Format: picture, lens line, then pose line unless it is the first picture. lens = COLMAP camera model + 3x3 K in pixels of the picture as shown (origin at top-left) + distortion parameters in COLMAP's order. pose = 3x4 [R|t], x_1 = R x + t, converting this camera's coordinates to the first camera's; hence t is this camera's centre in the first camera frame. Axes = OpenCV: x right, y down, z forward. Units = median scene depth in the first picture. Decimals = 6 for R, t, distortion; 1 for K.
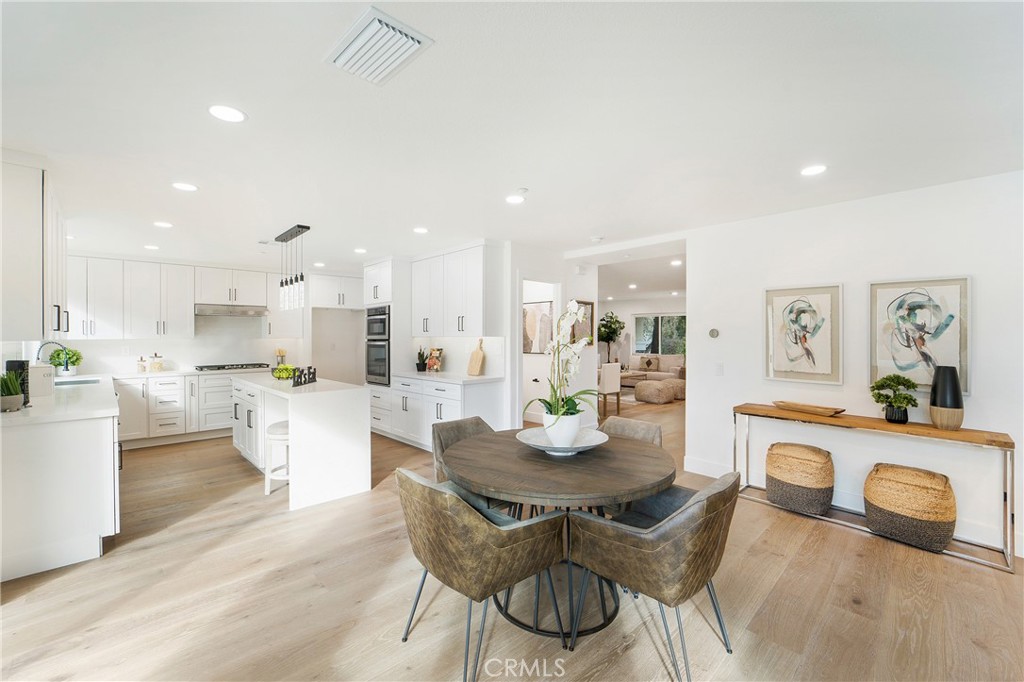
lens RADIAL K [[418.1, 0, 514.1], [0, 418.1, 336.8], [0, 0, 1]] dist [-0.006067, 0.001566]
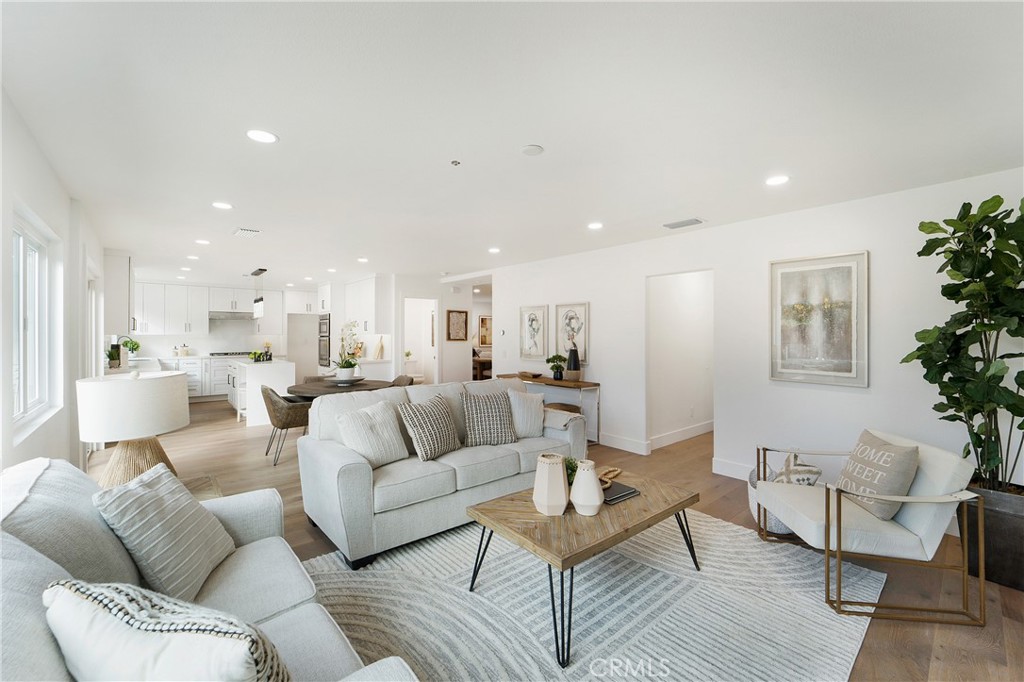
lens RADIAL K [[418.1, 0, 510.3], [0, 418.1, 335.1], [0, 0, 1]] dist [-0.006067, 0.001566]
pose [[0.997629, 0.003514, -0.068735, 0.707414], [-0.003737, 0.999988, -0.003119, 0.008689], [0.068723, 0.003369, 0.997630, -0.719018]]
